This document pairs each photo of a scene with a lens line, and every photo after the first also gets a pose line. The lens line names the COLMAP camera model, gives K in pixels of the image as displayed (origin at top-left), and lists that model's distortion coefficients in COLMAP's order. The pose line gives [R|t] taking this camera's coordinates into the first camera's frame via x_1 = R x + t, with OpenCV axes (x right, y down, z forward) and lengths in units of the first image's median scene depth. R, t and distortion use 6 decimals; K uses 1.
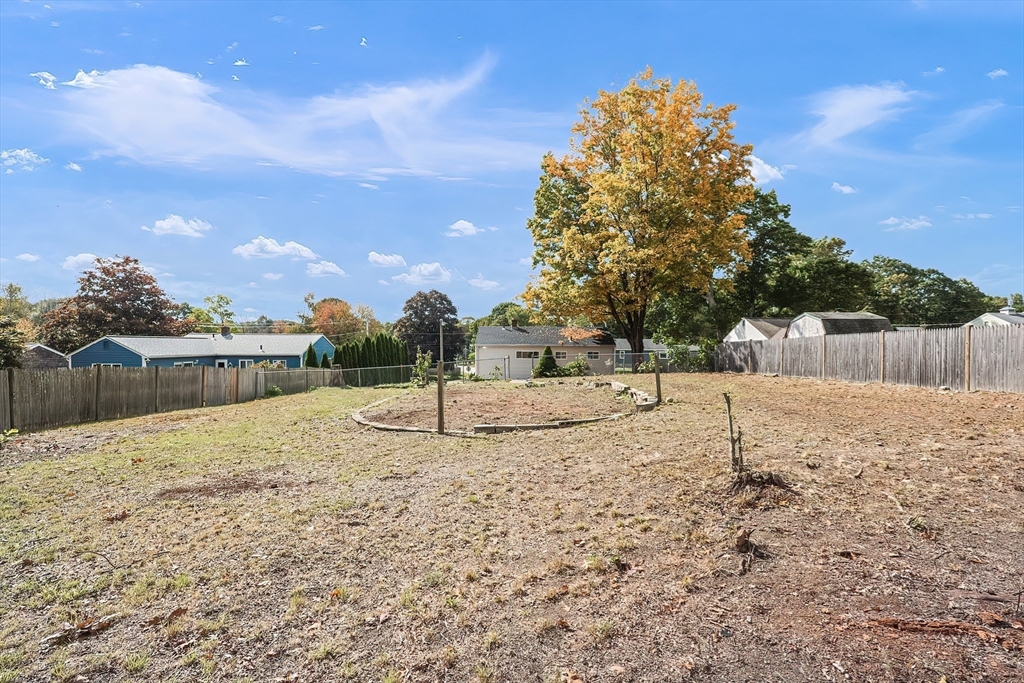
lens RADIAL K [[426.0, 0, 512.0], [0, 426.0, 341.5], [0, 0, 1]] dist [0.000262, 0.000015]
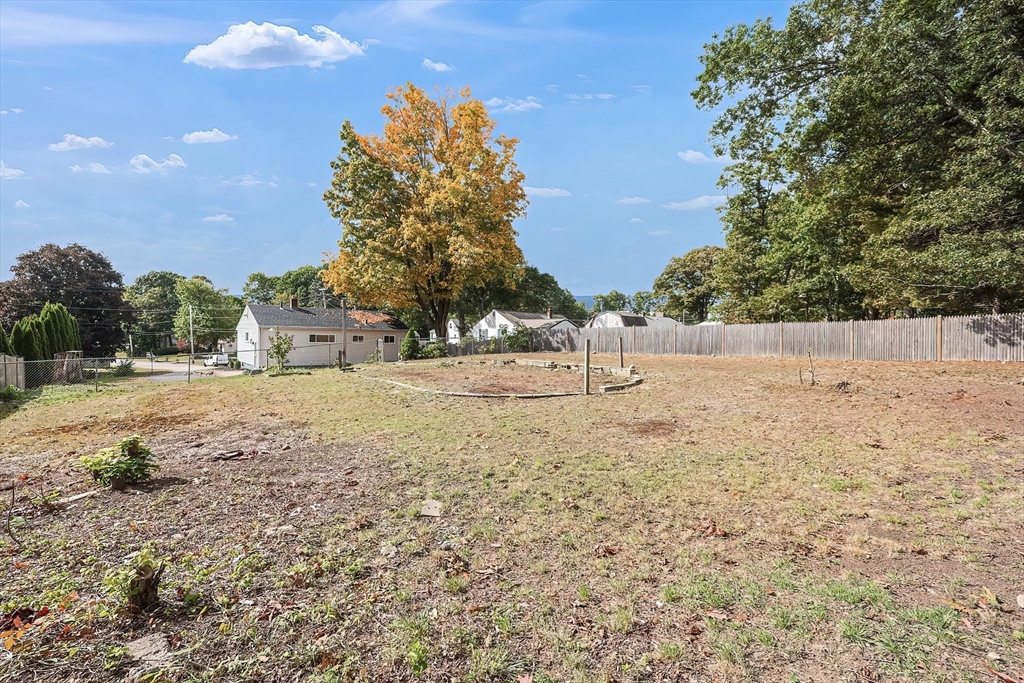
lens RADIAL K [[426.0, 0, 512.0], [0, 426.0, 341.5], [0, 0, 1]] dist [0.000262, 0.000015]
pose [[0.762637, 0.001951, 0.646824, -0.411854], [-0.023644, 0.999411, 0.024863, 0.008339], [-0.646395, -0.034255, 0.762234, 0.052323]]
